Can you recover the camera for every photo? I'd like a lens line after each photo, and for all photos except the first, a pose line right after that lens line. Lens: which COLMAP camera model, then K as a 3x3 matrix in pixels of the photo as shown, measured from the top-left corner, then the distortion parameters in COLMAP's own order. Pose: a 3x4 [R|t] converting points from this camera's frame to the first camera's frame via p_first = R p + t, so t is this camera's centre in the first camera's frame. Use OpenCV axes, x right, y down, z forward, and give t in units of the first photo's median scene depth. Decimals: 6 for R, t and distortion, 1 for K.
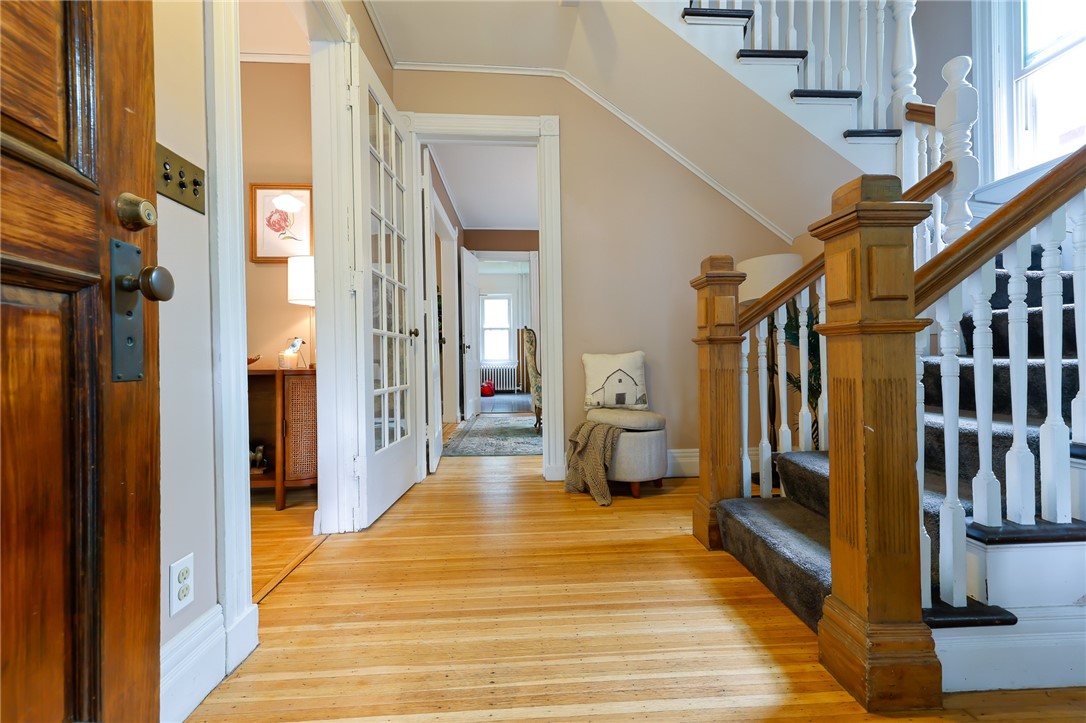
lens RADIAL K [[450.4, 0, 535.9], [0, 450.4, 360.3], [0, 0, 1]] dist [0.010613, 0.000096]
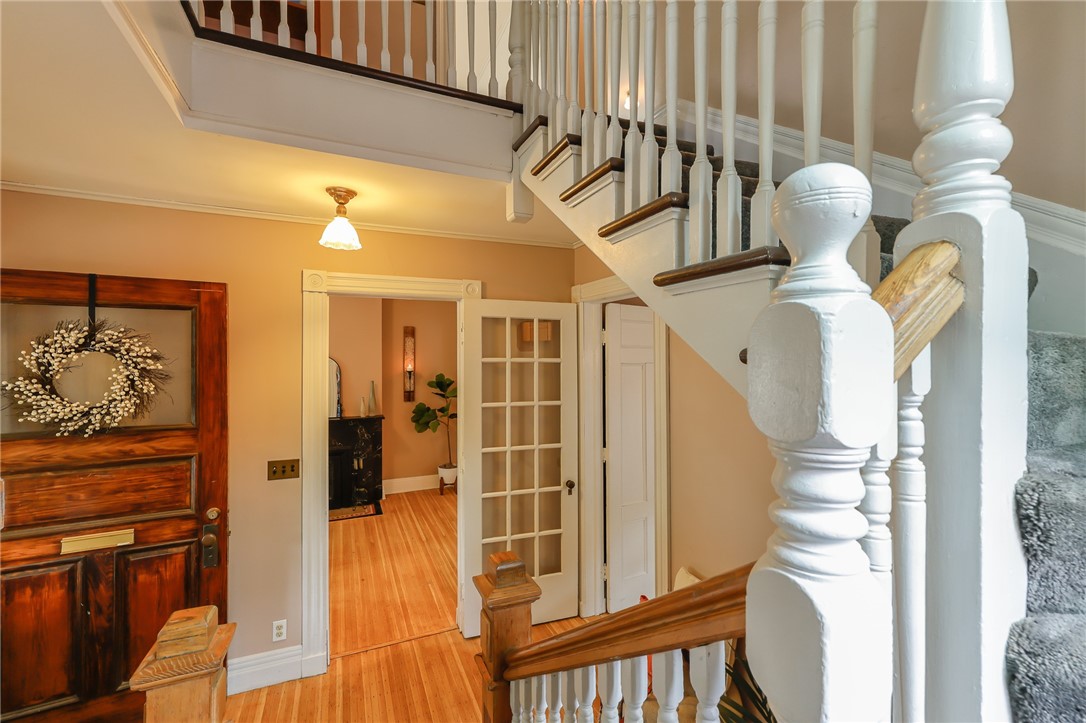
lens RADIAL K [[450.4, 0, 544.3], [0, 450.4, 362.8], [0, 0, 1]] dist [0.010613, 0.000096]
pose [[0.356635, 0.021832, -0.933989, 1.297834], [-0.011381, 0.999754, 0.019024, -0.665130], [0.934174, 0.003845, 0.356796, 0.919362]]
